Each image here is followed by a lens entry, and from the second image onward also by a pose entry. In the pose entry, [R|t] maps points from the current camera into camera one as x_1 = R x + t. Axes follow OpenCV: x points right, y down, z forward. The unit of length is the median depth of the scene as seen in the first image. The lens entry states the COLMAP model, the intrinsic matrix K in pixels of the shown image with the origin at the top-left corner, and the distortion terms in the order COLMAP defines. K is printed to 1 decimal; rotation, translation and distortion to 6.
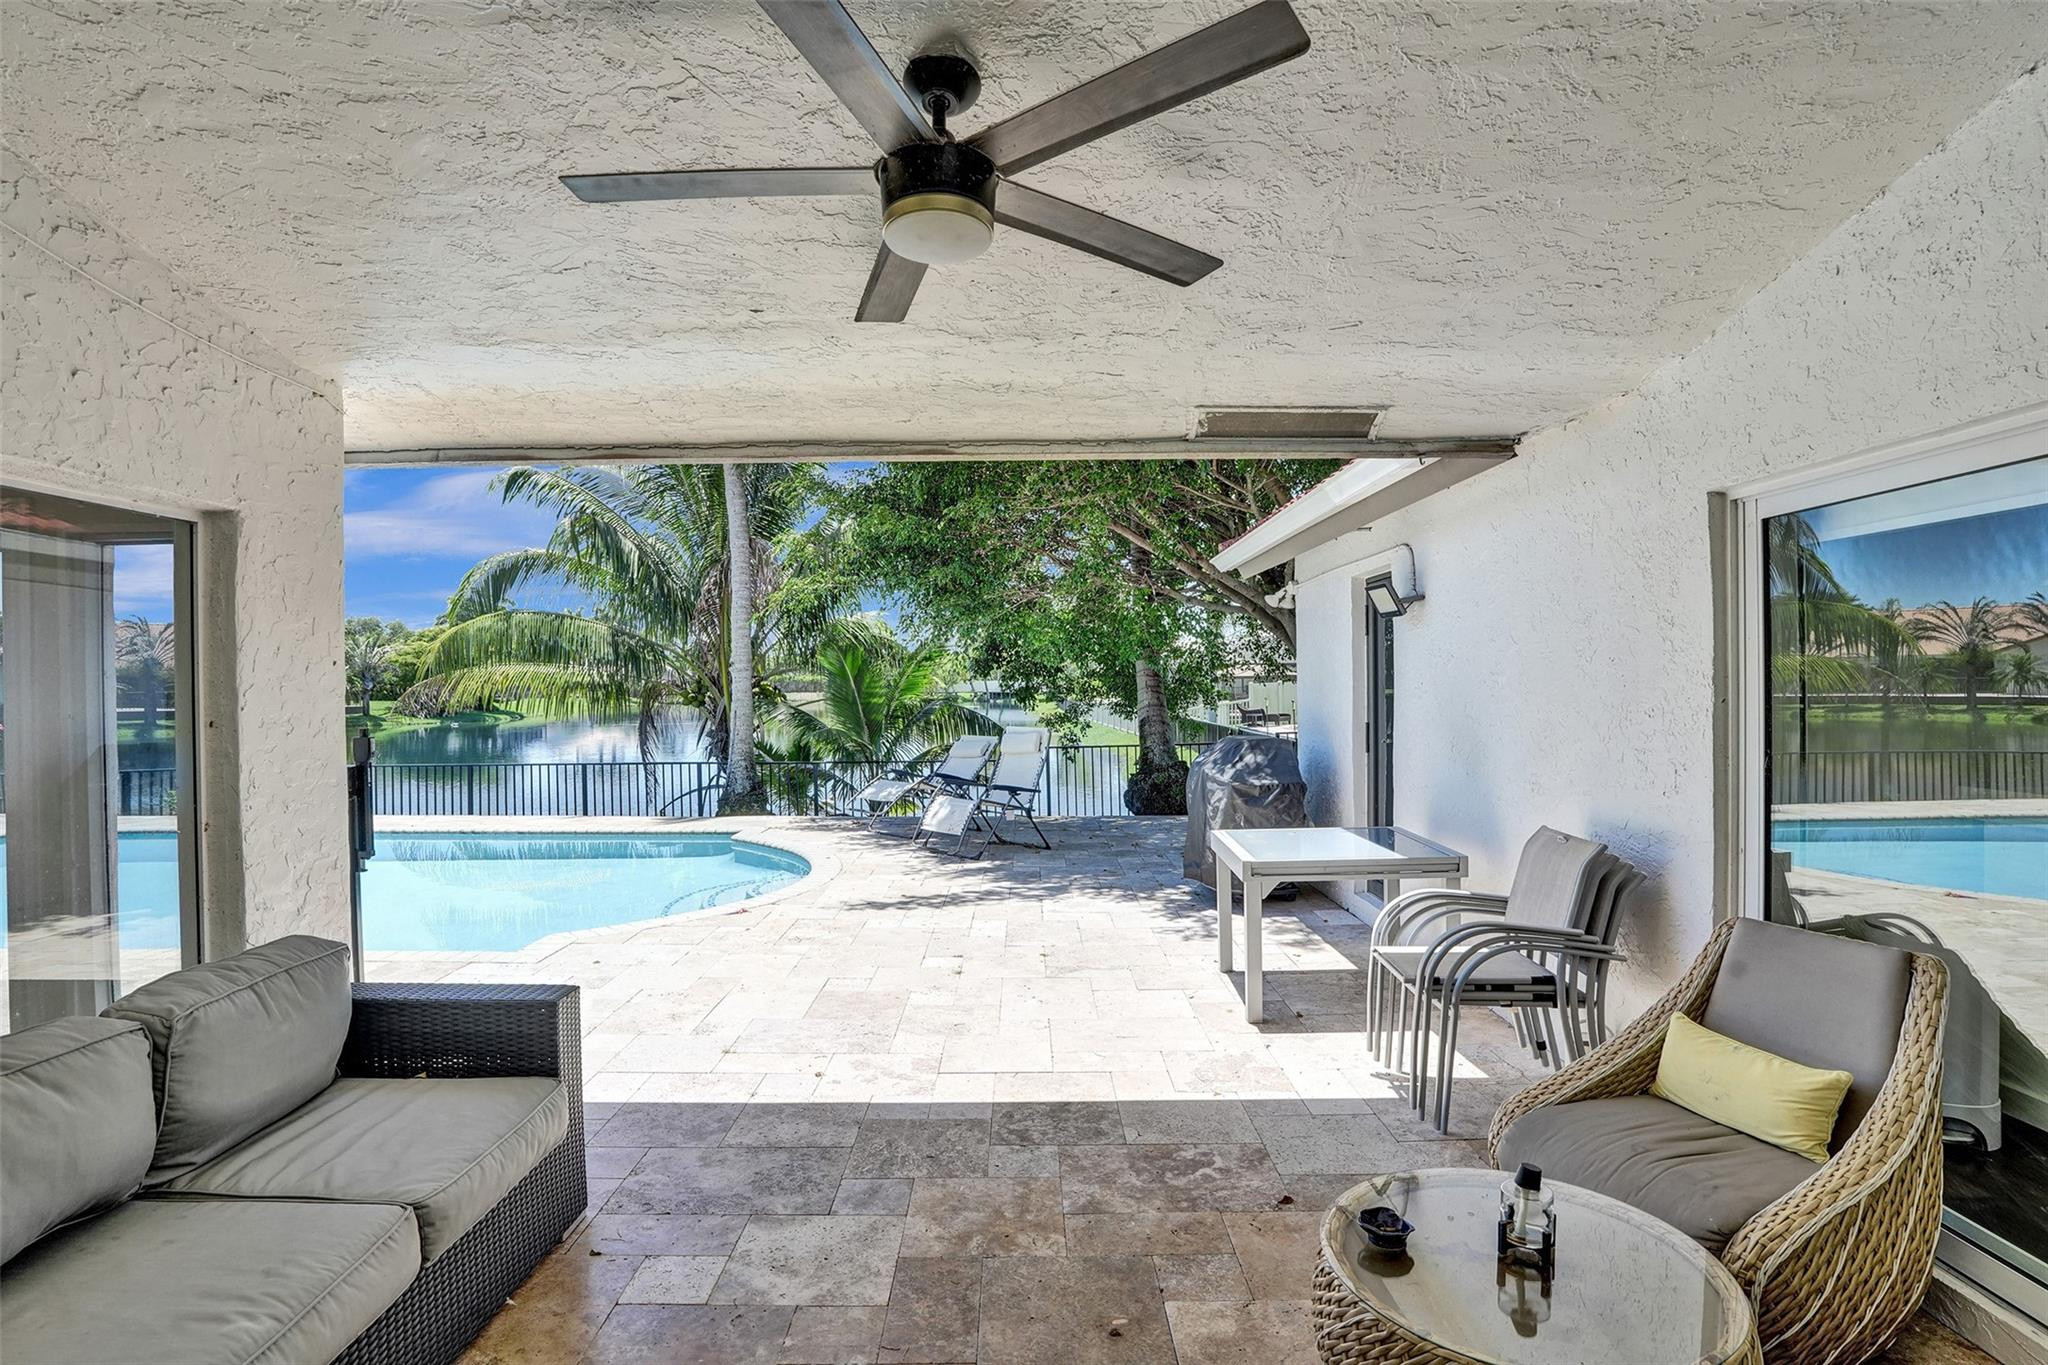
lens RADIAL K [[1059.2, 0, 1024.0], [0, 1059.2, 682.5], [0, 0, 1]] dist [-0.057884, -0.000283]
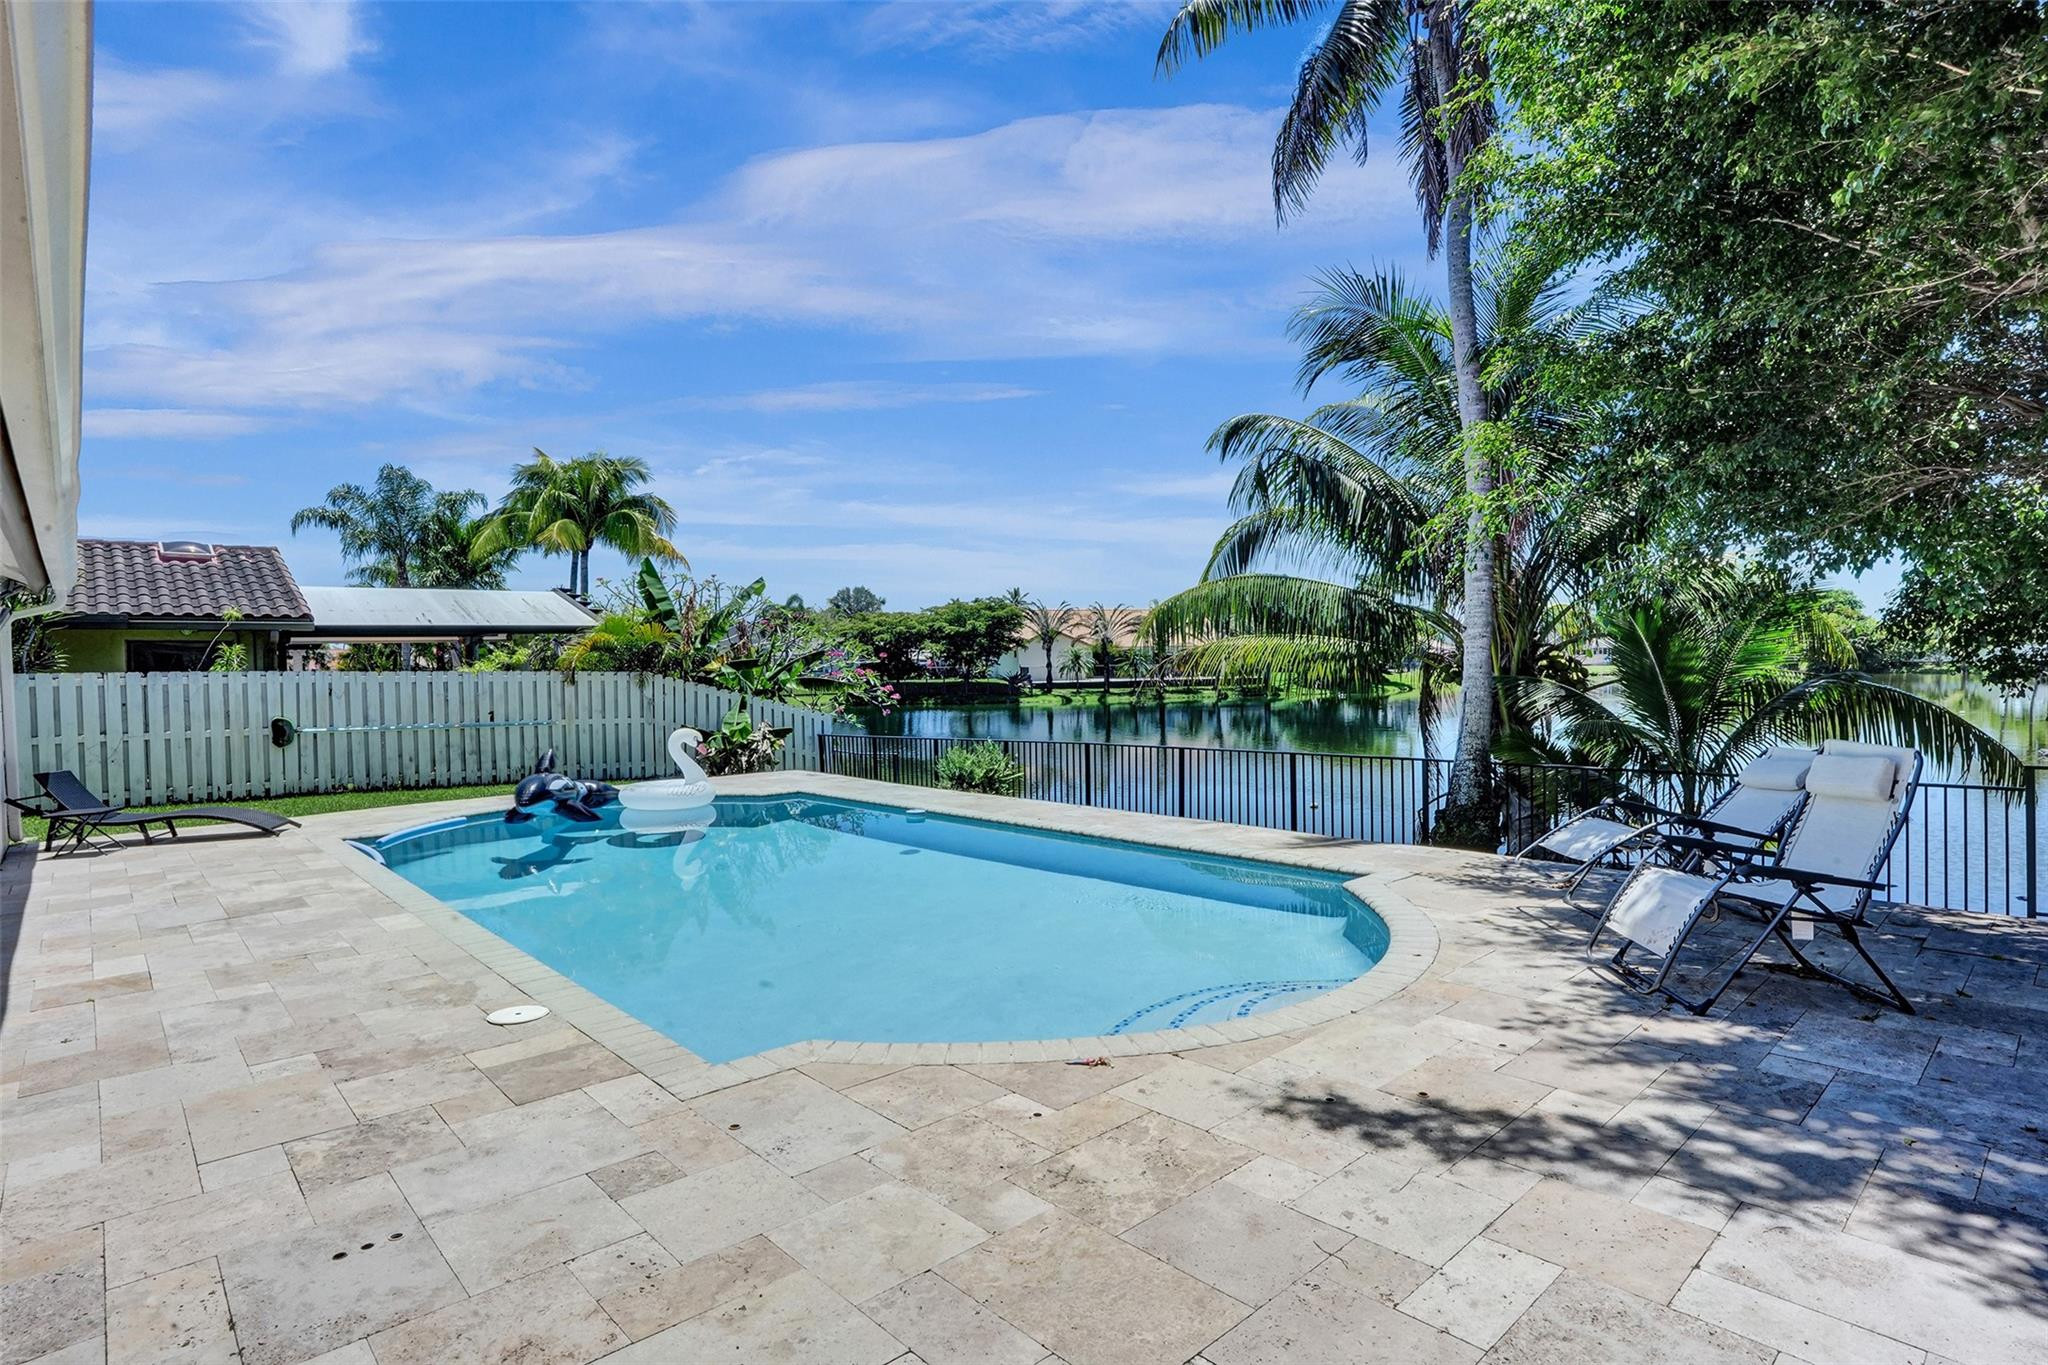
lens RADIAL K [[1059.2, 0, 1024.0], [0, 1059.2, 682.5], [0, 0, 1]] dist [-0.057884, -0.000283]
pose [[0.674905, 0.007202, -0.737870, 0.058965], [0.013341, 0.999670, 0.021961, -0.000273], [0.737784, -0.024665, 0.674586, 0.286105]]
